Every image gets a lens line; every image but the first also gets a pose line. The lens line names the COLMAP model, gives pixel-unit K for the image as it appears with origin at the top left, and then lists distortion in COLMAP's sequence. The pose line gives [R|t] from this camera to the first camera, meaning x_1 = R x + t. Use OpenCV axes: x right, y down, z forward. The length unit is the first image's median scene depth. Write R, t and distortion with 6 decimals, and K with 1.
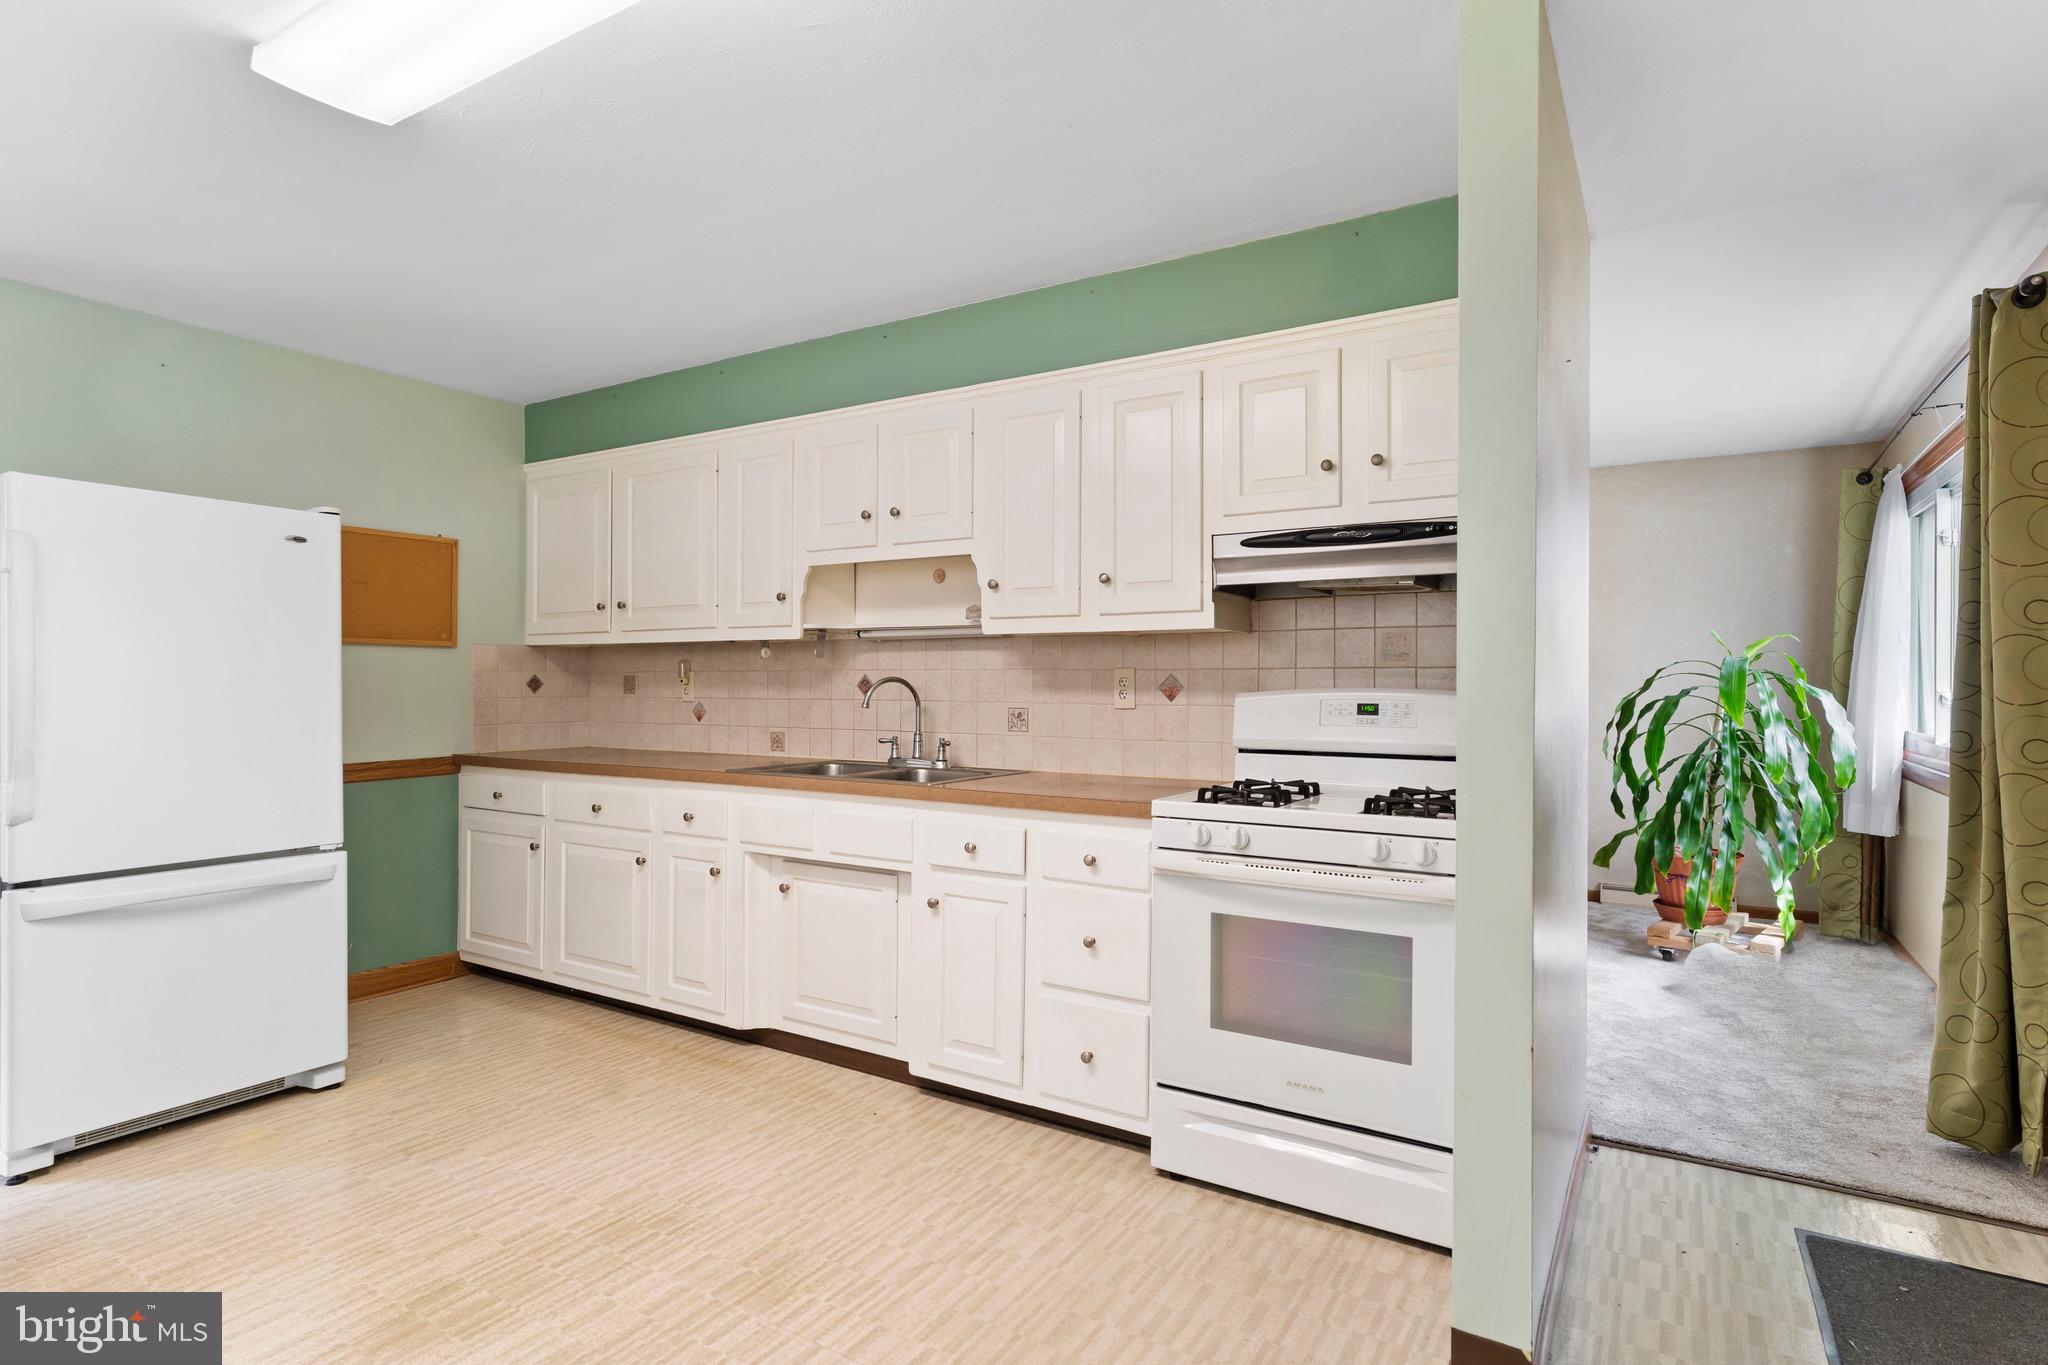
lens RADIAL K [[1055.9, 0, 1013.7], [0, 1055.9, 686.7], [0, 0, 1]] dist [-0.002401, -0.000201]
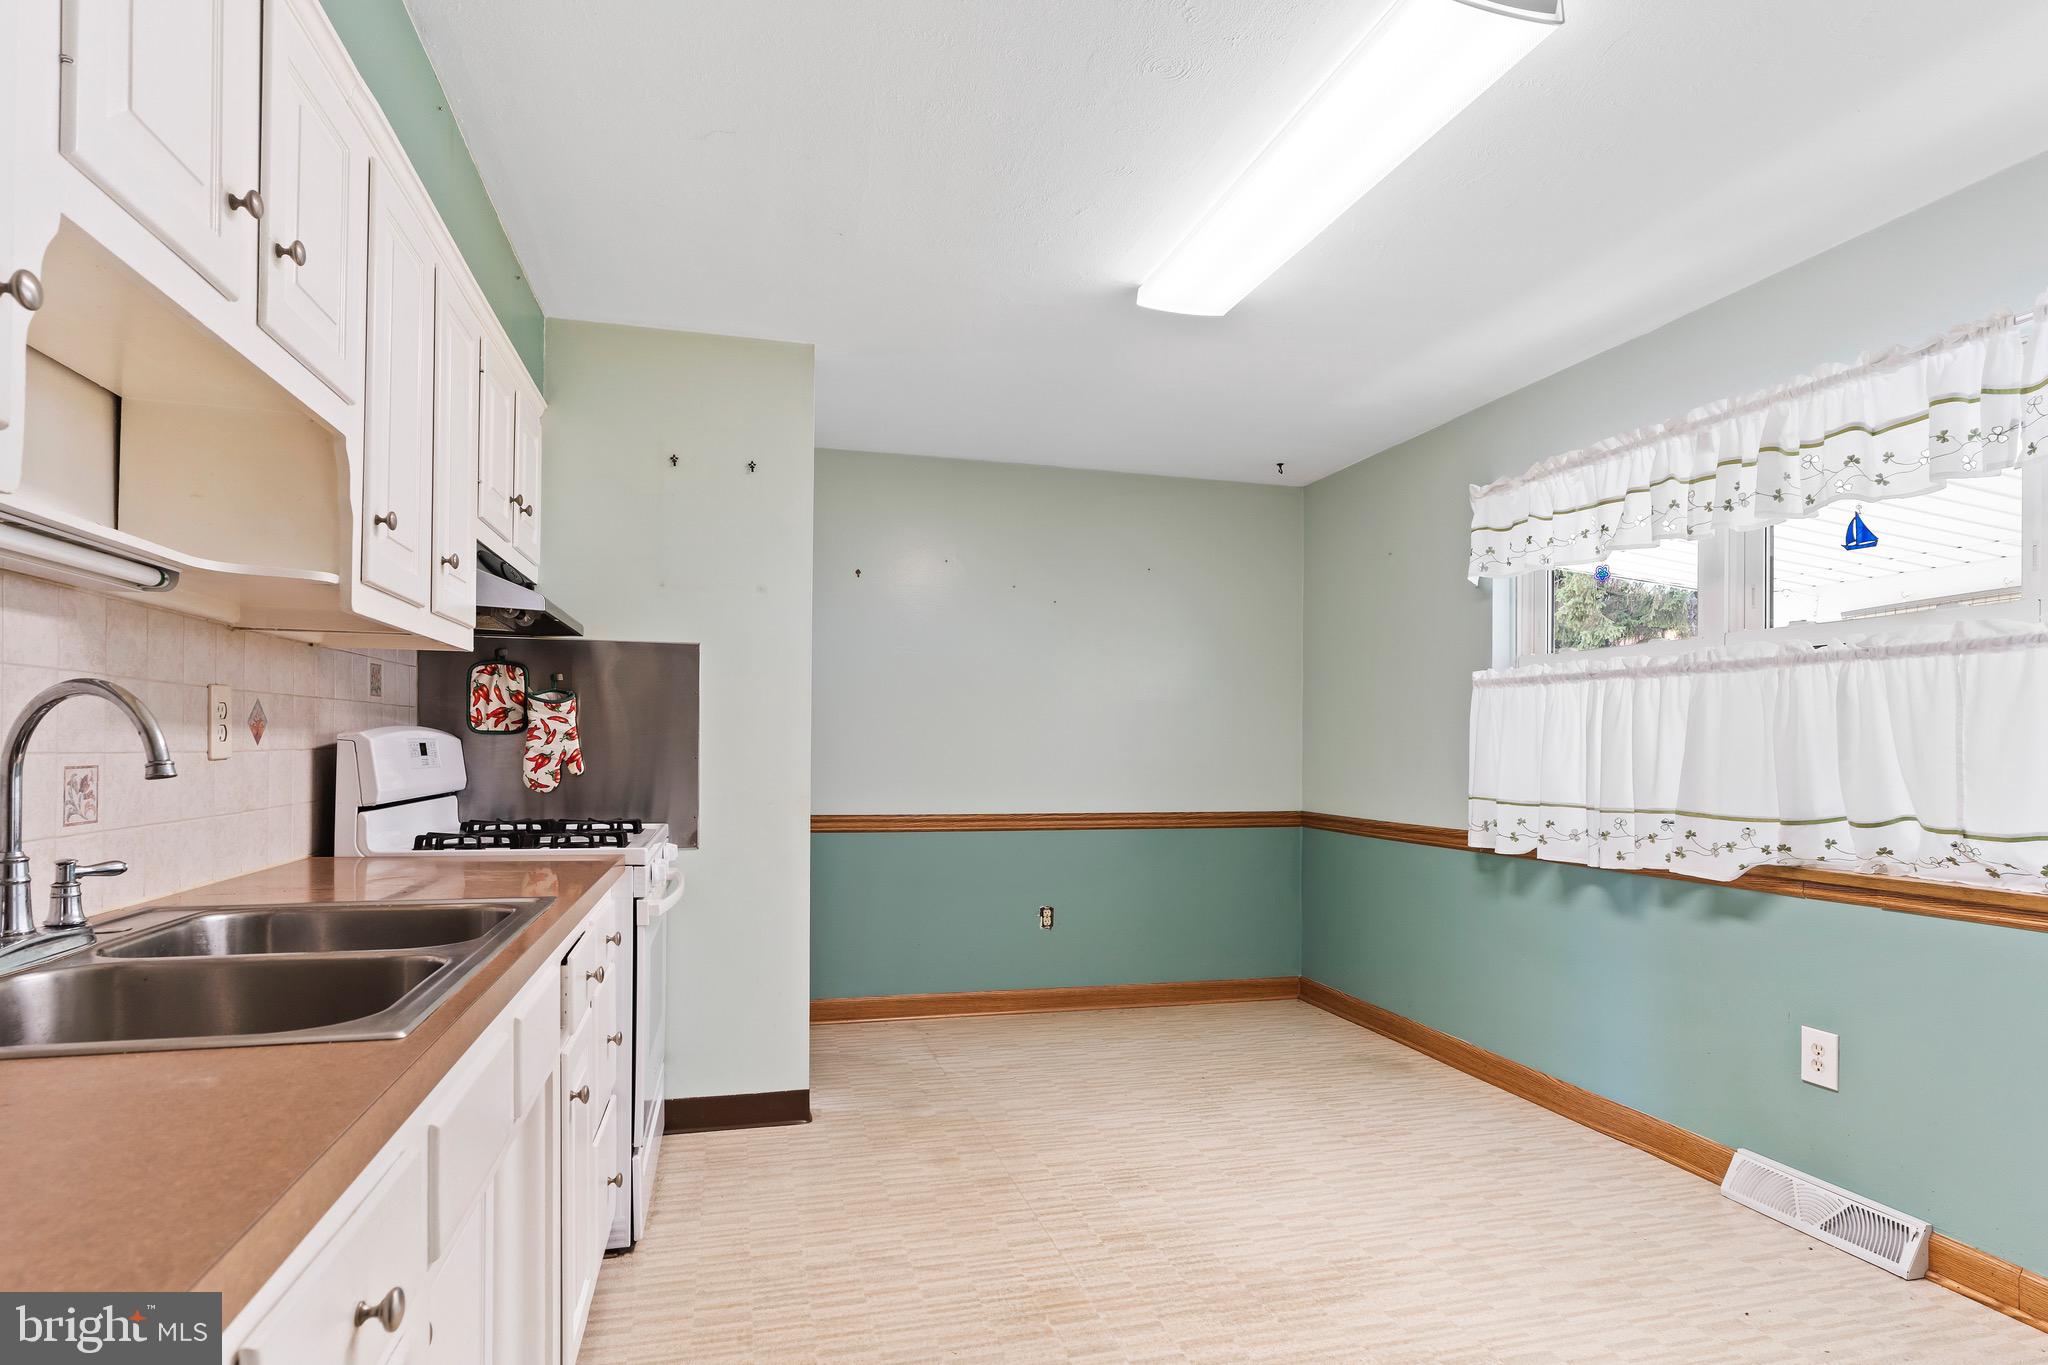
lens RADIAL K [[1054.5, 0, 1019.4], [0, 1054.5, 739.3], [0, 0, 1]] dist [-0.004524, -0.000426]
pose [[-0.731153, -0.008312, 0.682163, -0.662570], [-0.012431, 0.999922, -0.001141, 0.007111], [-0.682100, -0.009314, -0.731199, 1.291656]]
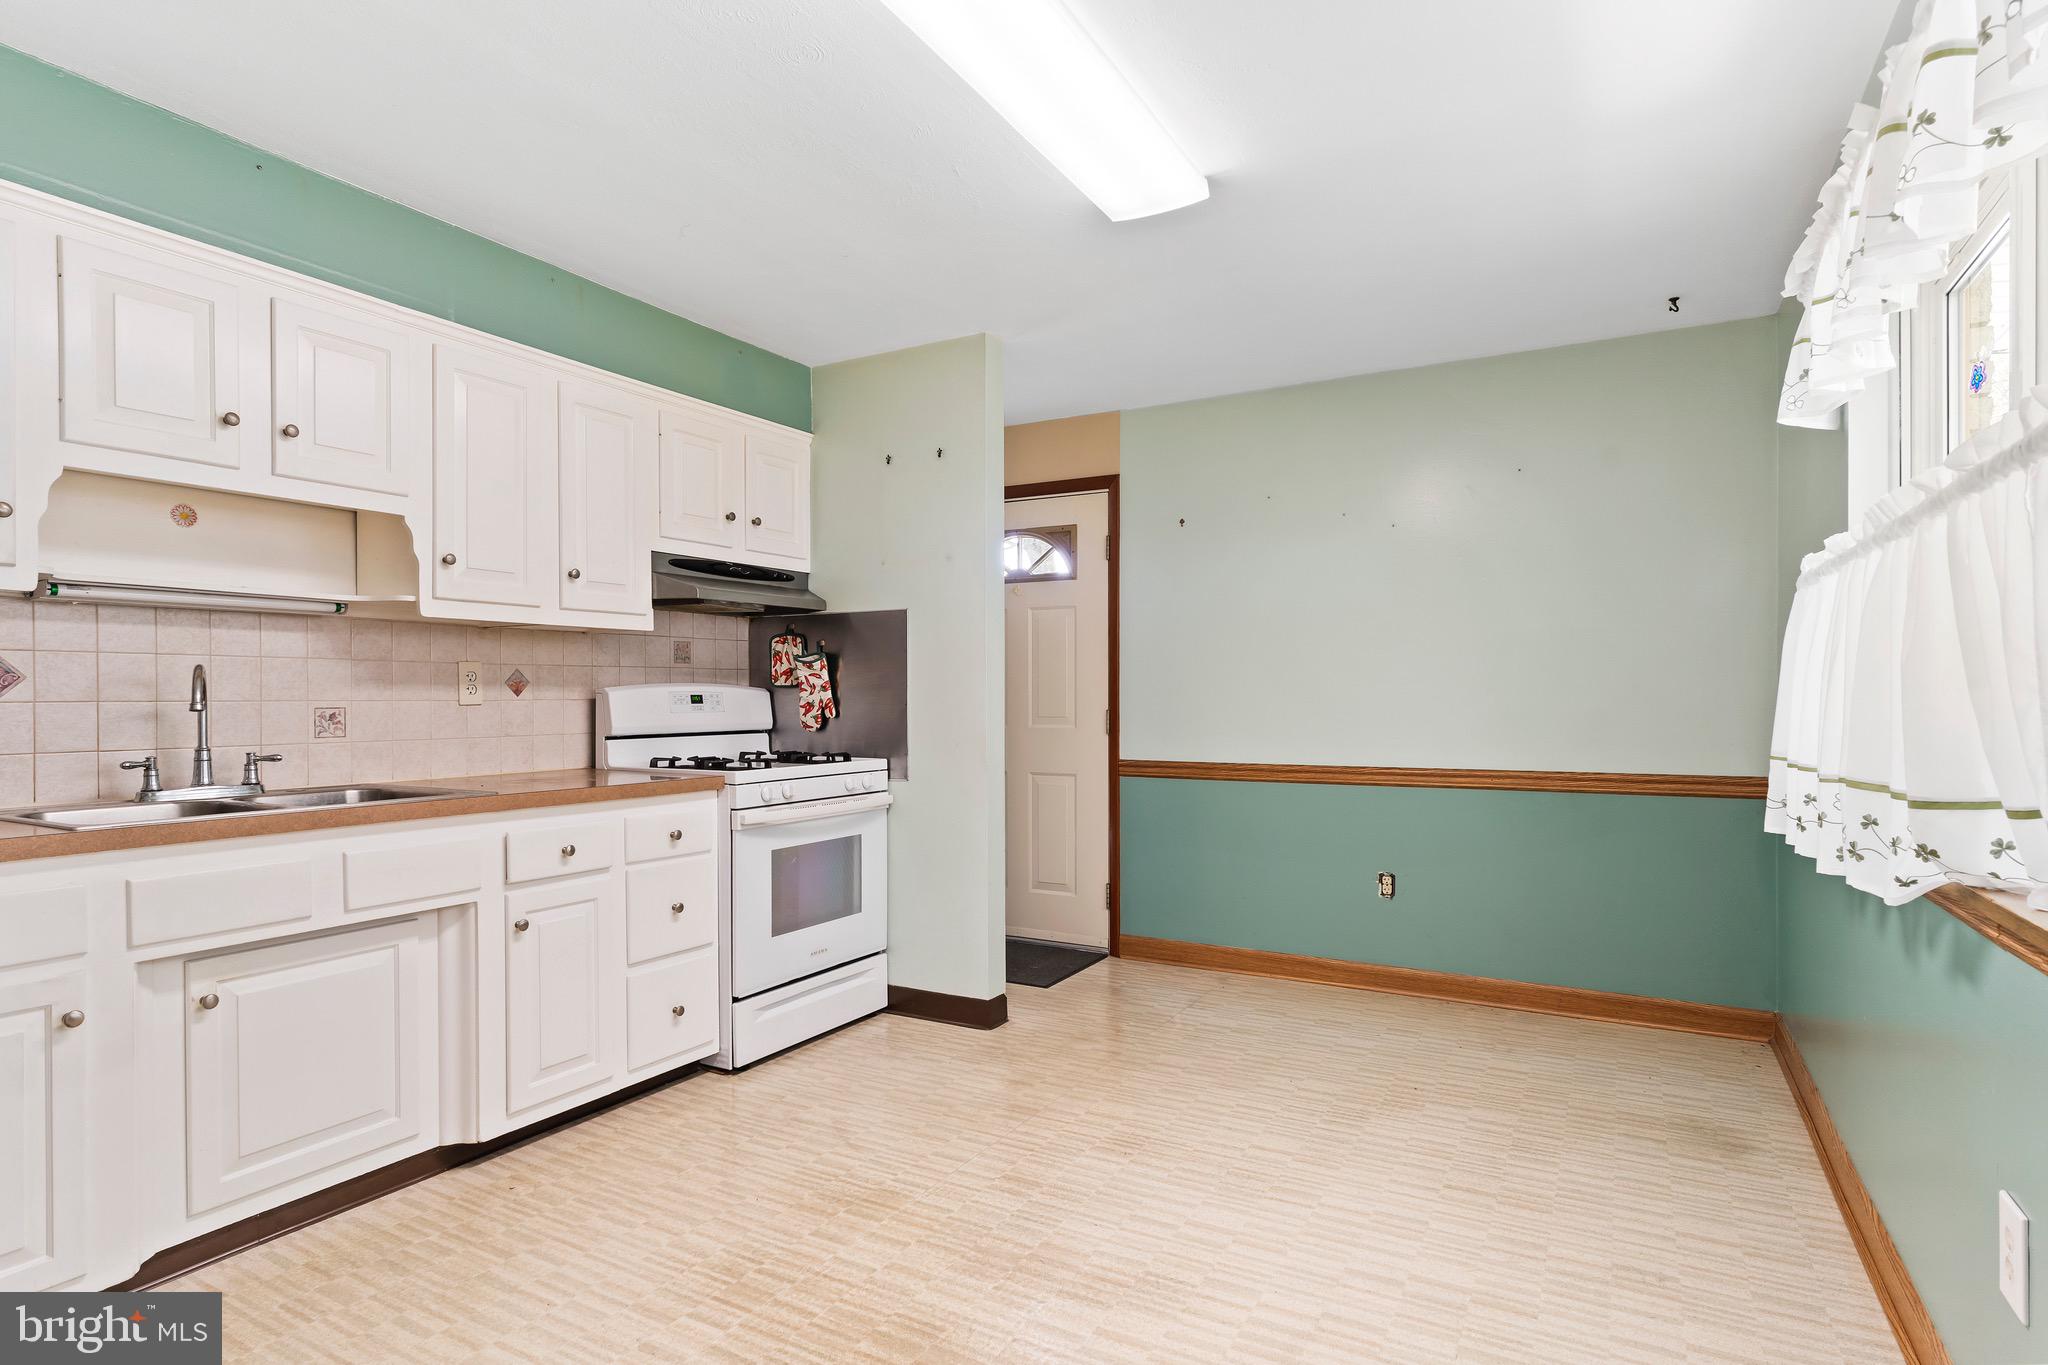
lens RADIAL K [[1070.3, 0, 1025.0], [0, 1070.3, 697.2], [0, 0, 1]] dist [-0.000089, 0.000250]
pose [[-0.047021, -0.005581, 0.998878, -1.007039], [0.005669, 0.999967, 0.005854, 0.013159], [-0.998878, 0.005938, -0.046987, 0.638885]]
